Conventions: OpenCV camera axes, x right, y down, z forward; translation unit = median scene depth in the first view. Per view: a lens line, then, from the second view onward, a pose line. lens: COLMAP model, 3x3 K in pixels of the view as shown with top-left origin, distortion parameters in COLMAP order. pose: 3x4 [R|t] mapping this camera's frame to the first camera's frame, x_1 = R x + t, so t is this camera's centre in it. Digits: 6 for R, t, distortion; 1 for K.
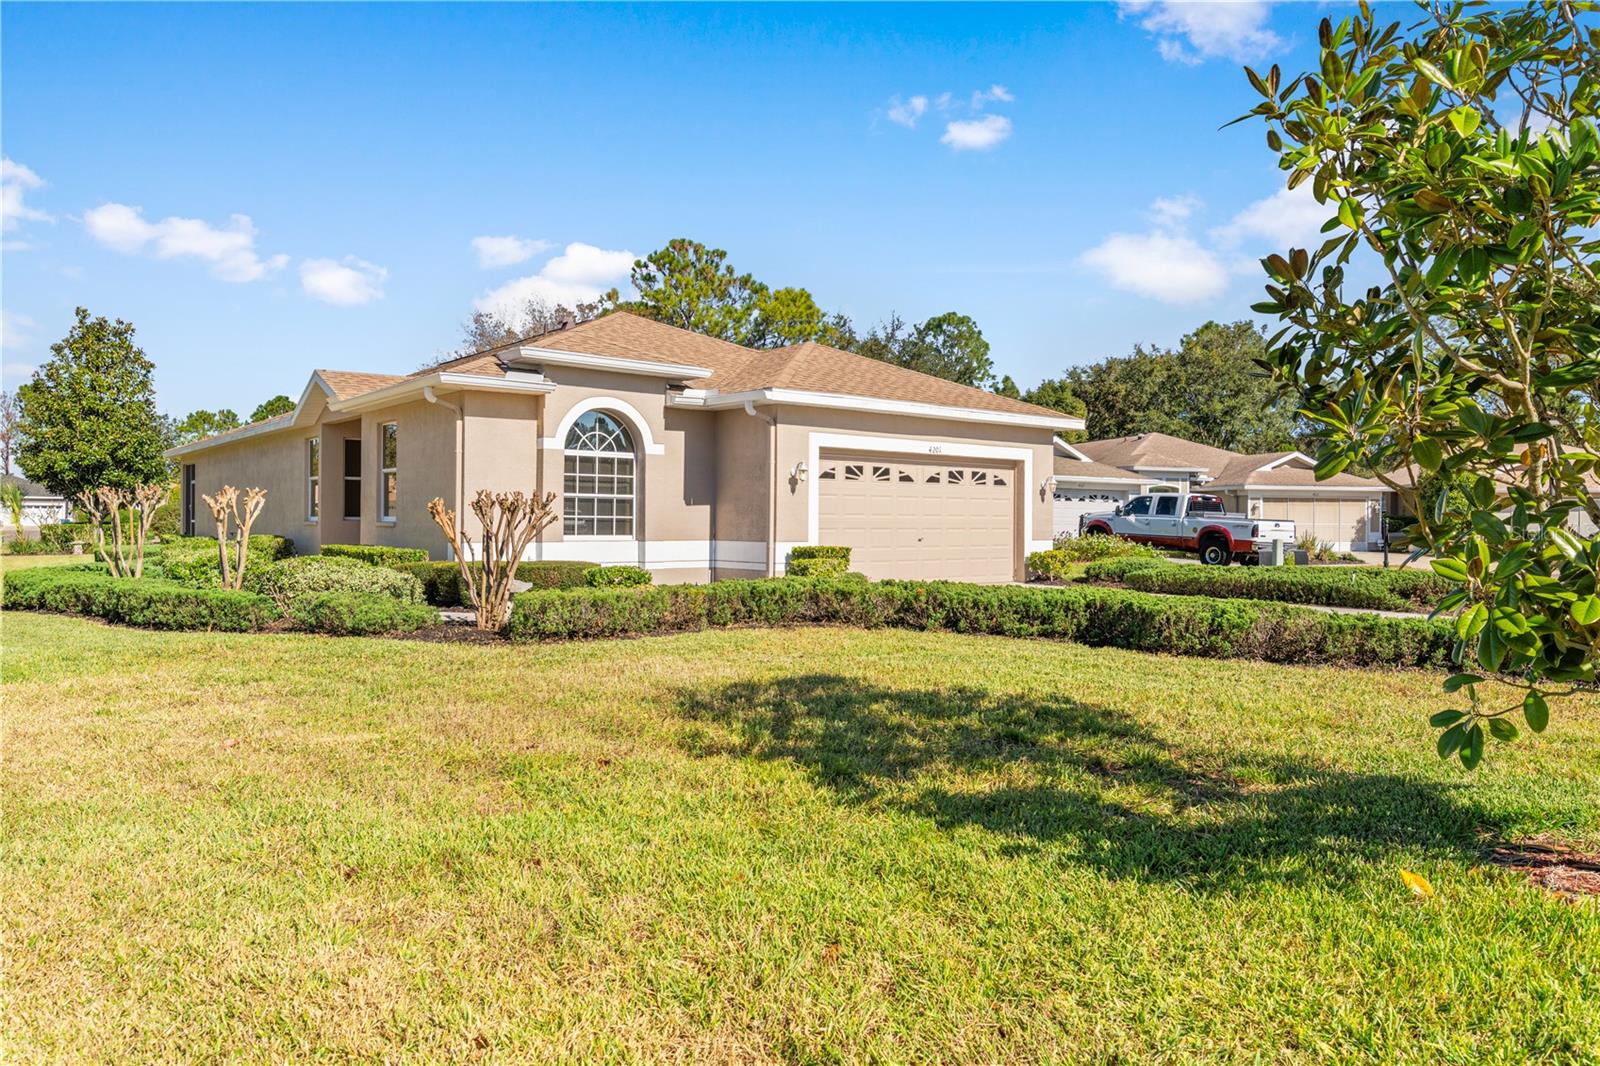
lens RADIAL K [[1086.3, 0, 804.7], [0, 1086.3, 519.7], [0, 0, 1]] dist [-0.021634, 0.001142]
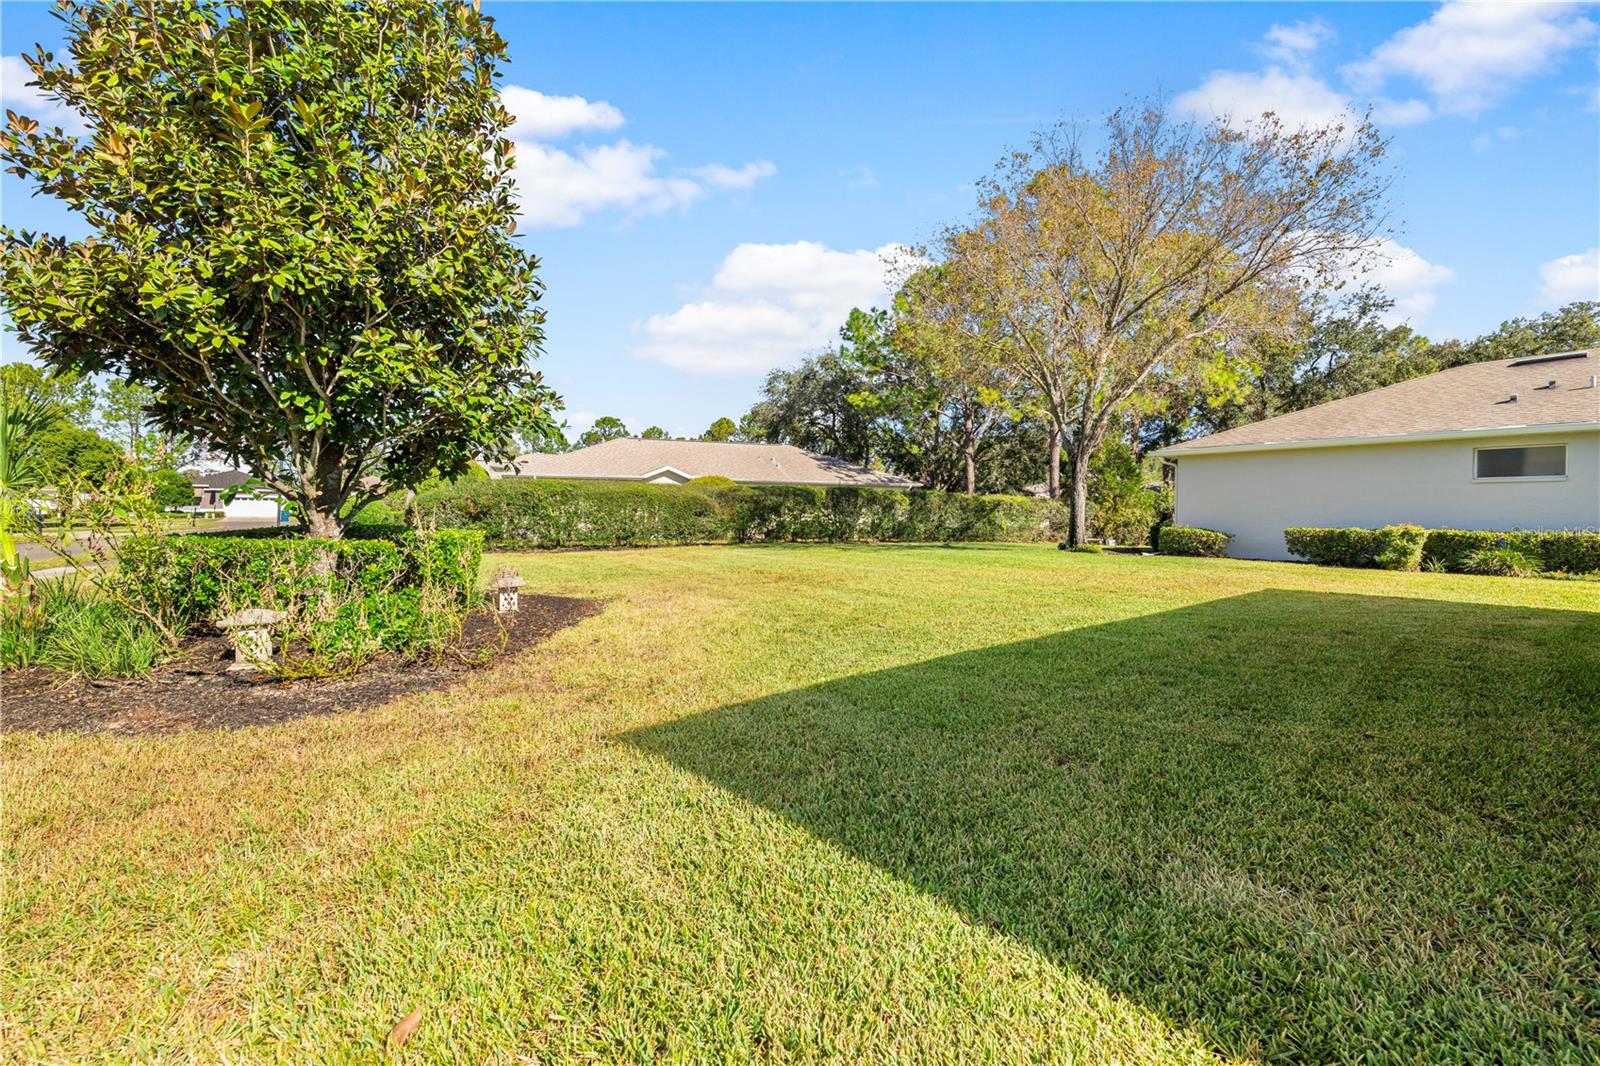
lens RADIAL K [[695.0, 0, 805.7], [0, 695.0, 523.5], [0, 0, 1]] dist [0.003153, -0.001829]
pose [[0.999695, 0.002276, 0.024593, -1.206481], [-0.002552, 0.999934, 0.011169, -0.001236], [-0.024566, -0.011228, 0.999635, 1.829238]]
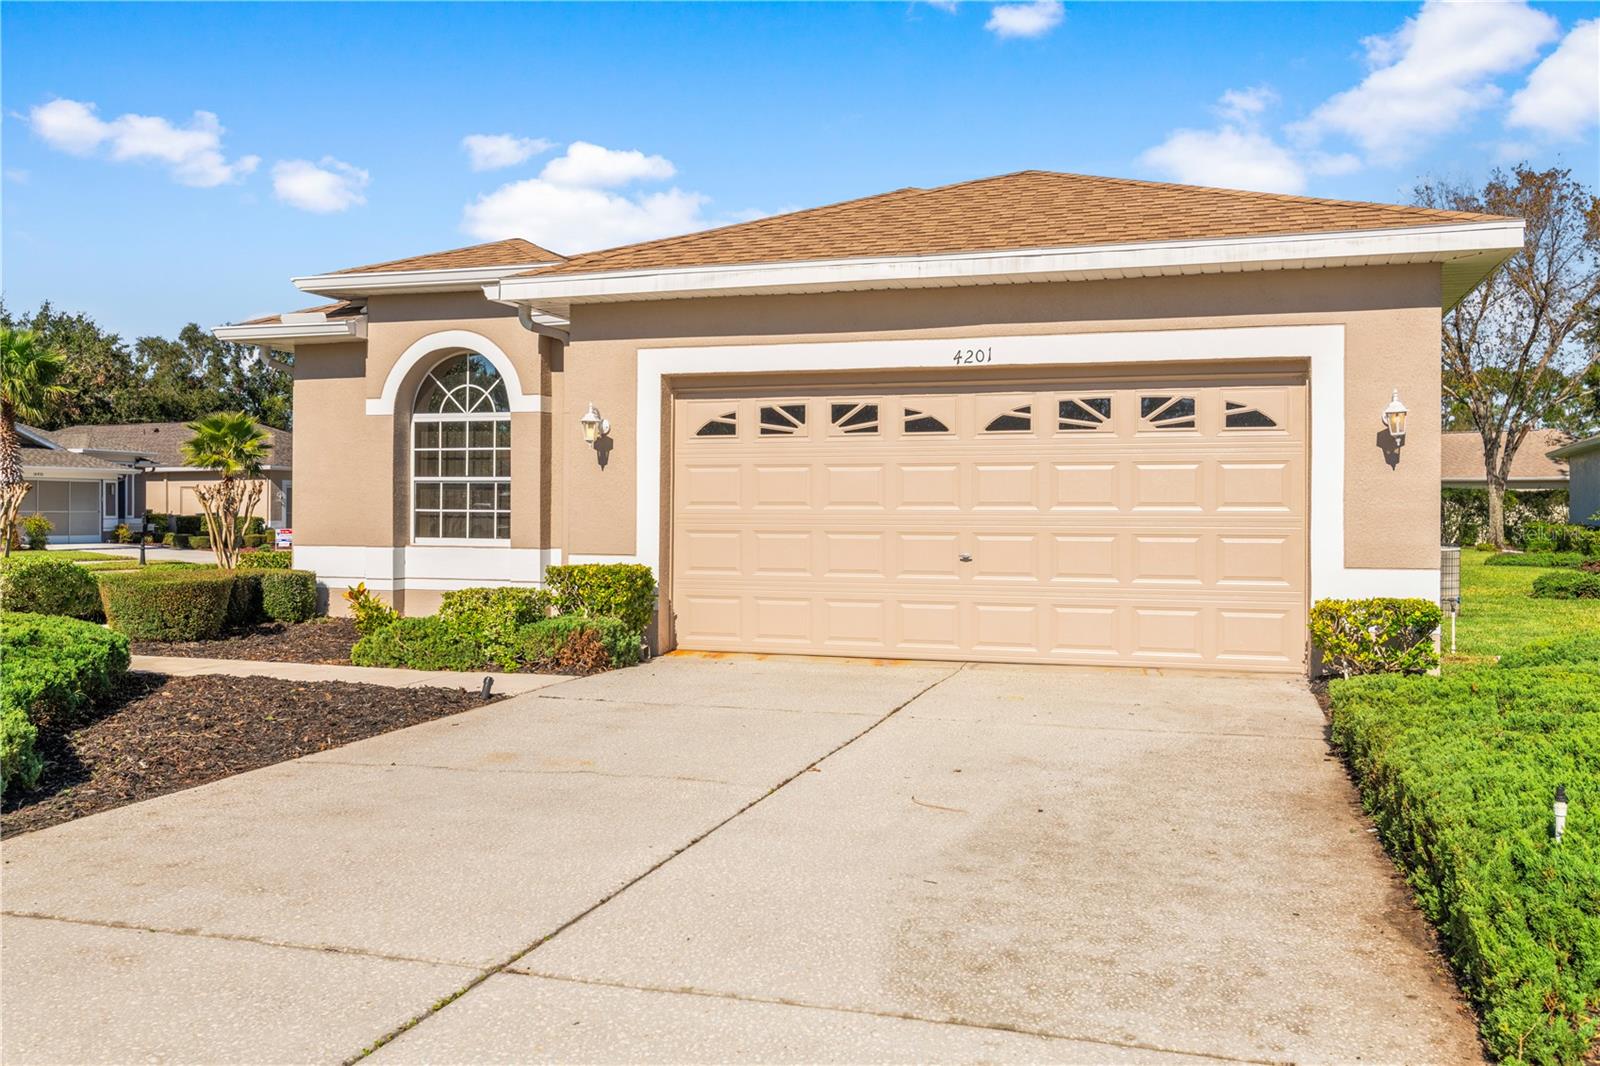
lens RADIAL K [[1293.8, 0, 791.5], [0, 1293.8, 534.1], [0, 0, 1]] dist [-0.025905, -0.001211]
pose [[0.538218, 0.013783, -0.842693, 0.550718], [0.003716, 0.999818, 0.018726, -0.002405], [0.842797, -0.013210, 0.538069, 0.692093]]
